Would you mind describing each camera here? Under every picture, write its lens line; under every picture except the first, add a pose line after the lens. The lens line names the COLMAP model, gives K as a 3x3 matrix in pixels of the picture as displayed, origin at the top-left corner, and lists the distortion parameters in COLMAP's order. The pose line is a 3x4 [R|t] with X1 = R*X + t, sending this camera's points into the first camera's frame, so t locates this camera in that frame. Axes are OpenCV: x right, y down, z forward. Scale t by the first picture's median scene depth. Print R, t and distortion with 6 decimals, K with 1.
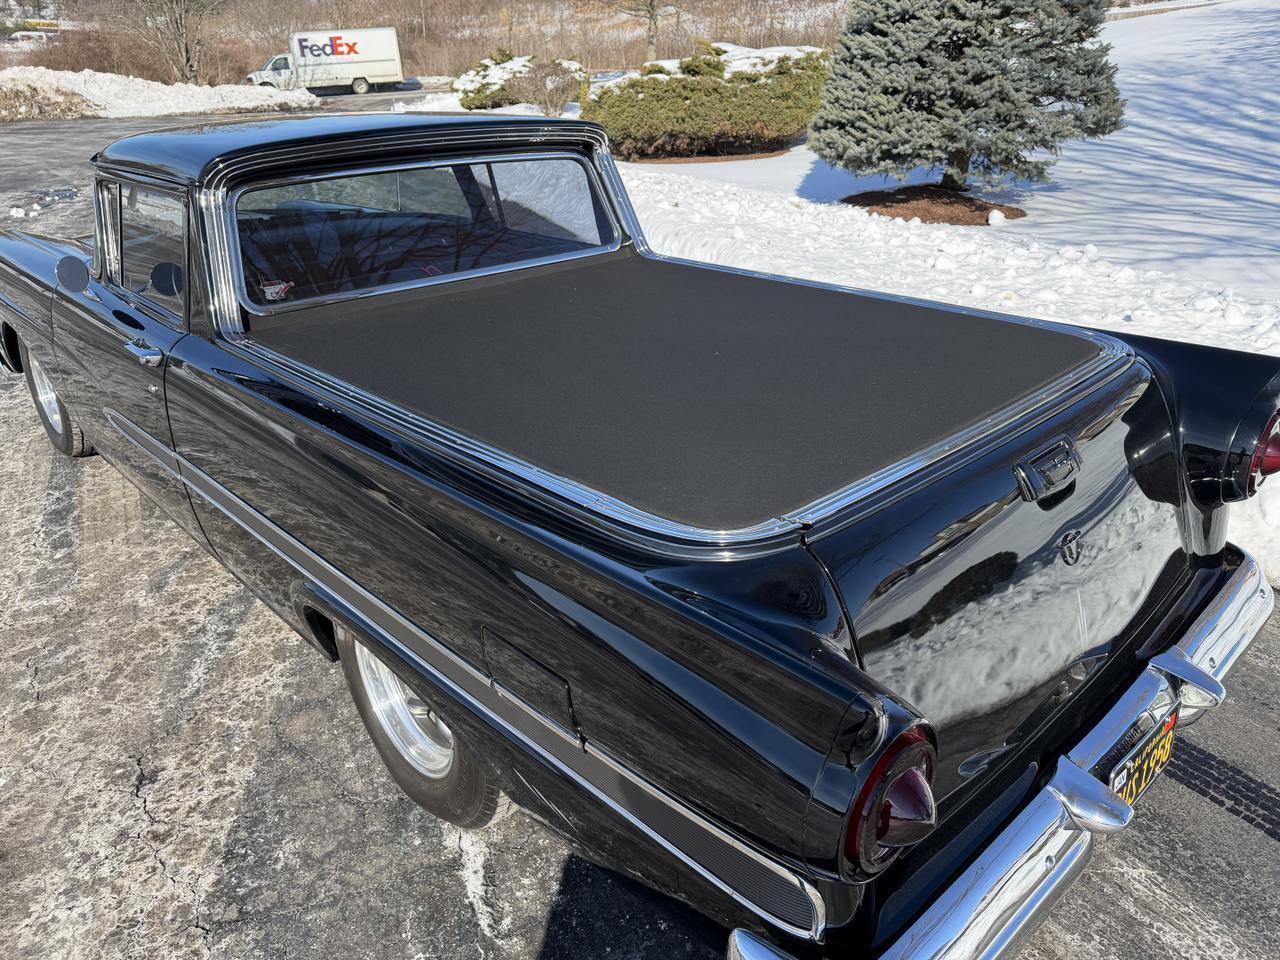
lens RADIAL K [[902.6, 0, 640.0], [0, 902.6, 481.7], [0, 0, 1]] dist [0.025997, -0.029832]
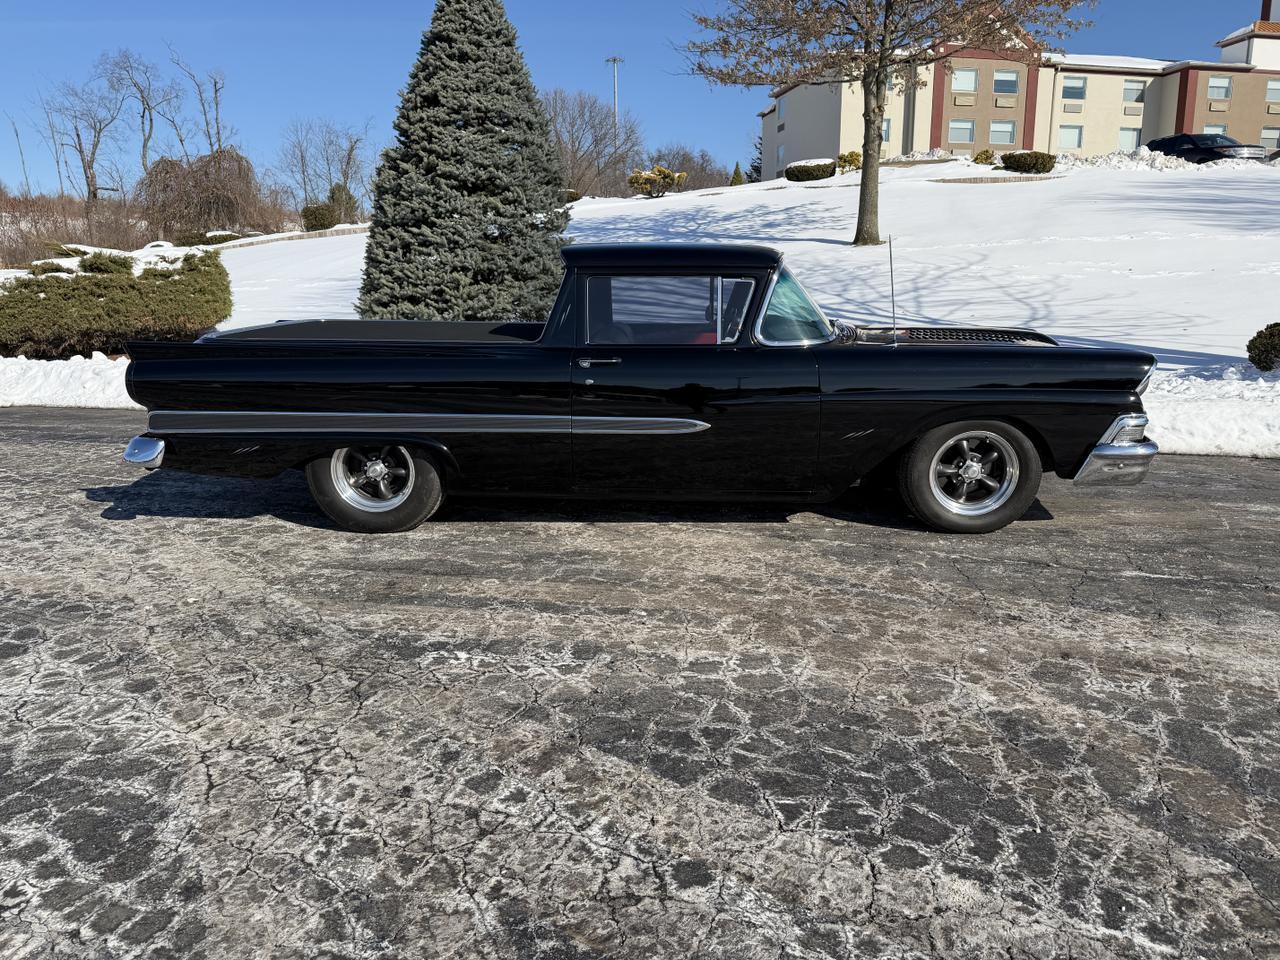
lens RADIAL K [[902.6, 0, 642.3], [0, 902.6, 479.0], [0, 0, 1]] dist [0.025997, -0.029832]
pose [[0.658336, -0.182655, 0.730226, -0.490034], [0.334361, 0.940111, -0.066289, 0.000578], [-0.674386, 0.287799, 0.679982, 0.079141]]
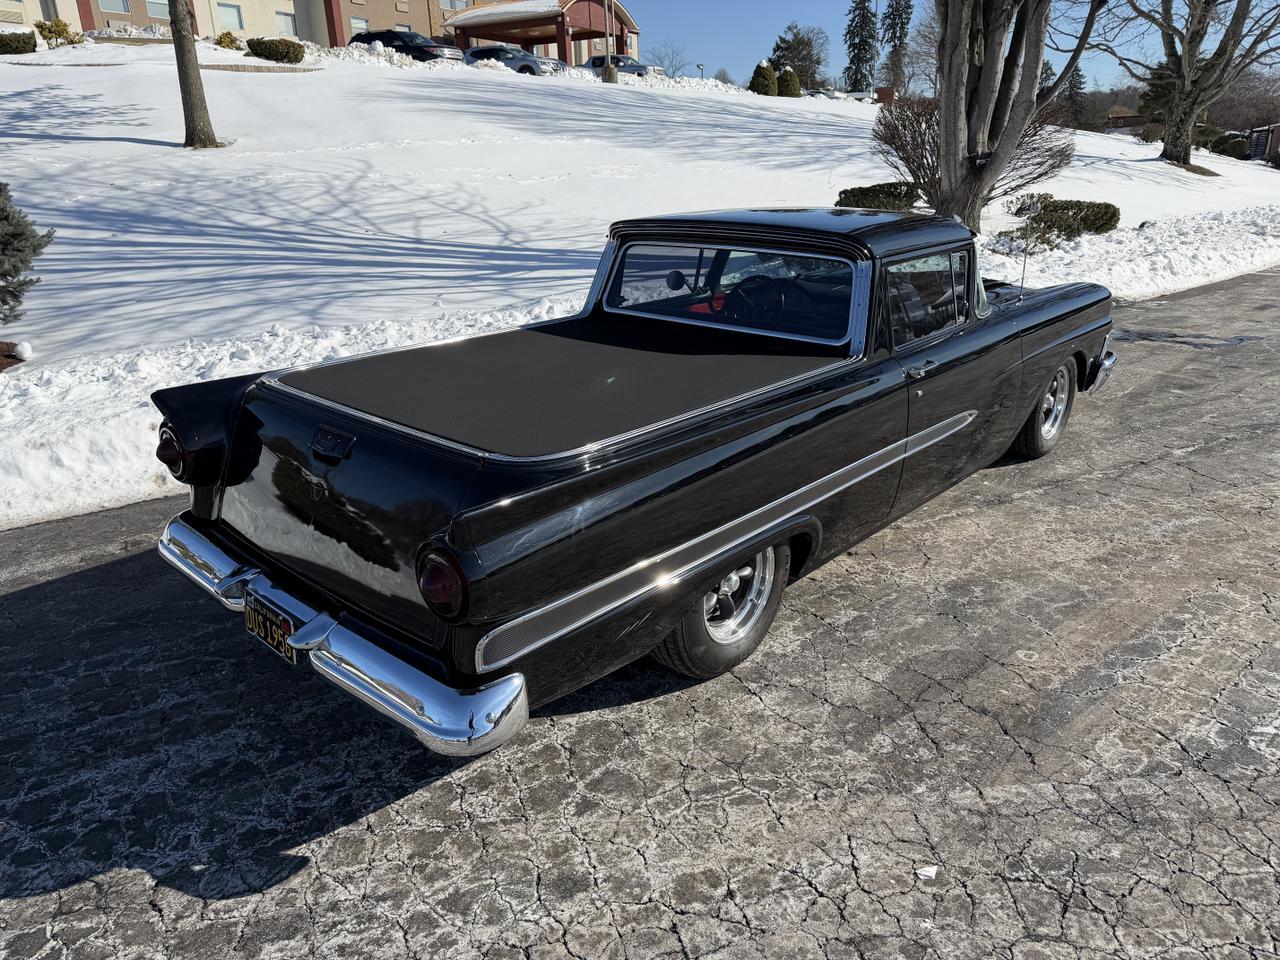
lens RADIAL K [[902.6, 0, 636.0], [0, 902.6, 474.6], [0, 0, 1]] dist [0.025997, -0.029832]
pose [[-0.162867, -0.346936, 0.923640, -0.518935], [0.437565, 0.813645, 0.382776, -0.266535], [-0.884314, 0.466494, 0.019291, 0.521324]]
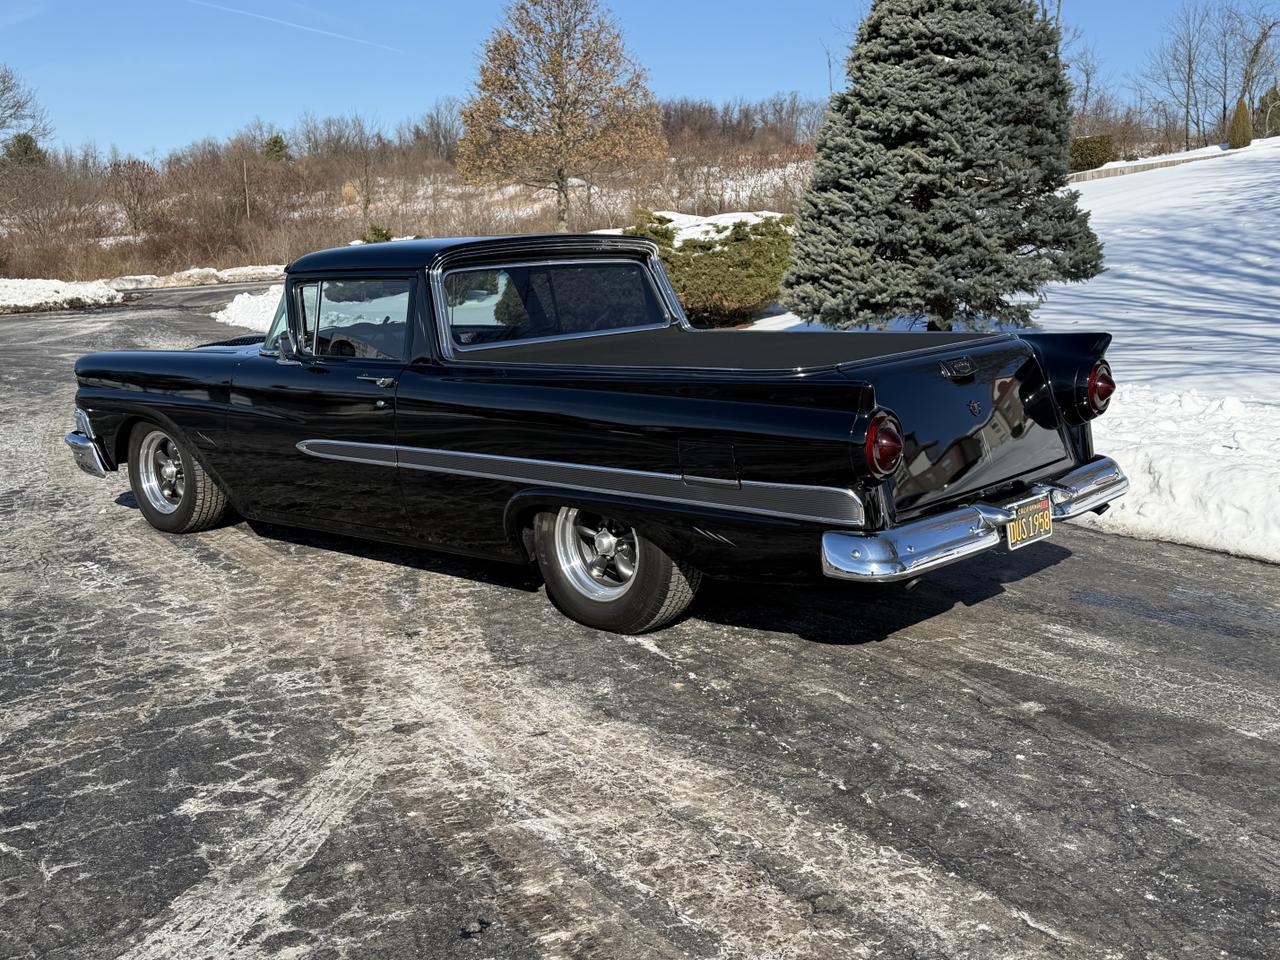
lens RADIAL K [[1337.8, 0, 643.6], [0, 1337.8, 484.8], [0, 0, 1]] dist [0.078154, 0.000000]
pose [[0.996075, -0.037592, 0.080137, -0.078112], [0.056869, 0.965551, -0.253923, 0.163525], [-0.067831, 0.257483, 0.963899, -0.289502]]
